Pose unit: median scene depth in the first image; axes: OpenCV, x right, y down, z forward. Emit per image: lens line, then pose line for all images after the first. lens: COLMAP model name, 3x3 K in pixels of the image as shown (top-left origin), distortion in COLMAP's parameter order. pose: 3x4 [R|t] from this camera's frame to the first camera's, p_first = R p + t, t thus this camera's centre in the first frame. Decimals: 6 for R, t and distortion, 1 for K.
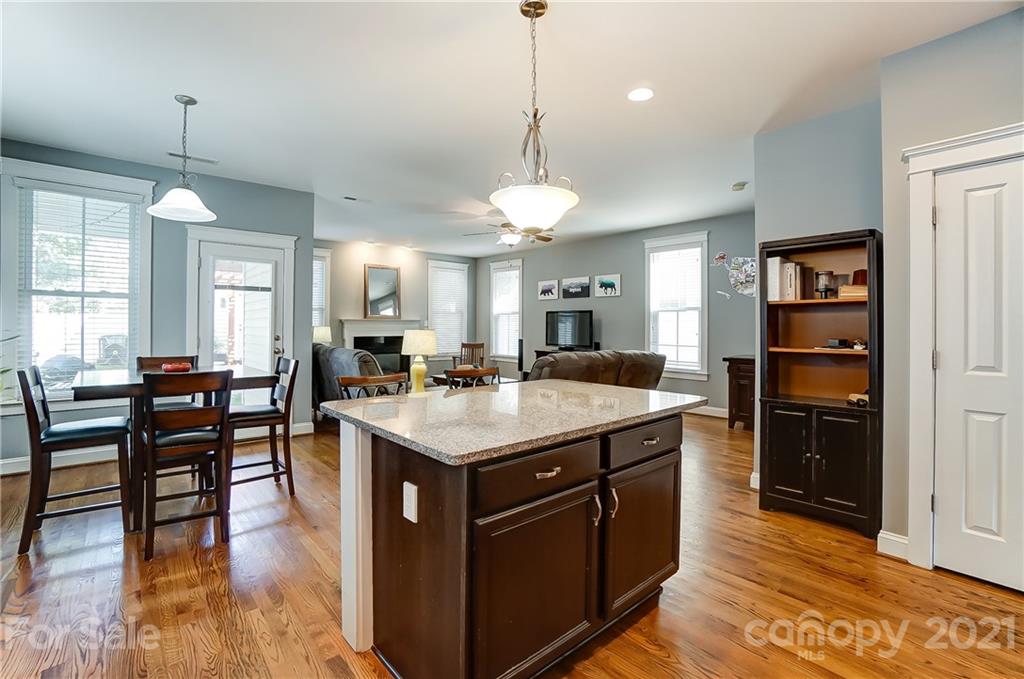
lens RADIAL K [[454.4, 0, 502.1], [0, 454.4, 327.2], [0, 0, 1]] dist [-0.060158, 0.019620]
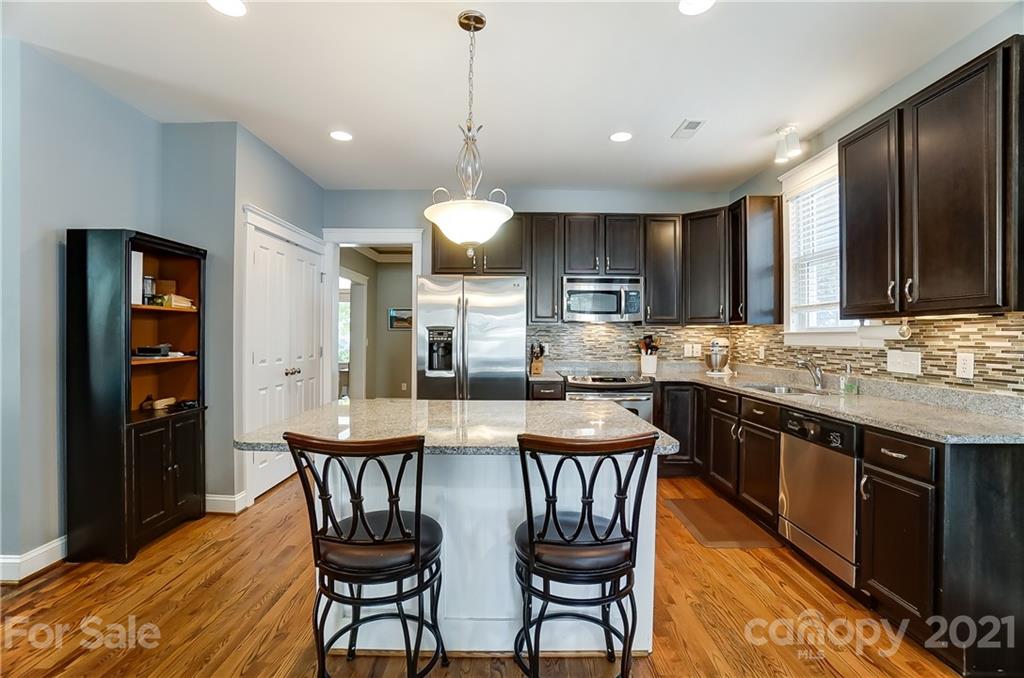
lens RADIAL K [[454.4, 0, 508.5], [0, 454.4, 332.6], [0, 0, 1]] dist [-0.060158, 0.019620]
pose [[-0.759528, -0.005874, 0.650448, -0.171881], [-0.010210, 0.999944, -0.002892, -0.004016], [-0.650394, -0.008837, -0.759545, 0.440694]]
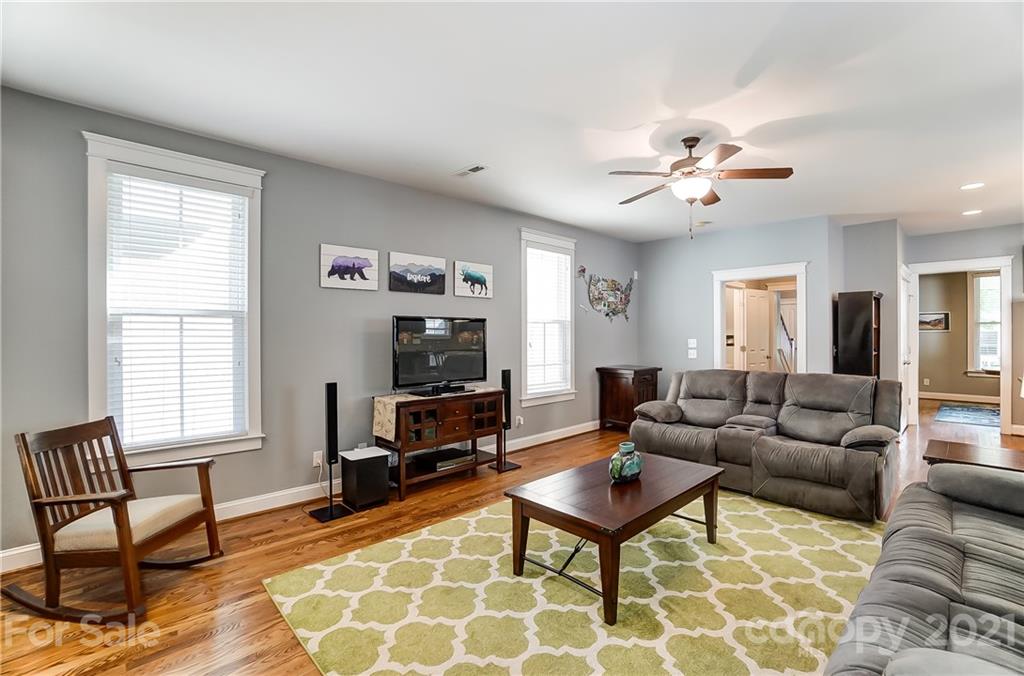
lens RADIAL K [[454.4, 0, 496.9], [0, 454.4, 333.4], [0, 0, 1]] dist [-0.060158, 0.019620]
pose [[-0.027441, -0.004310, 0.999614, -0.388172], [0.006832, 0.999967, 0.004499, -0.018897], [-0.999600, 0.006953, -0.027411, 0.946042]]
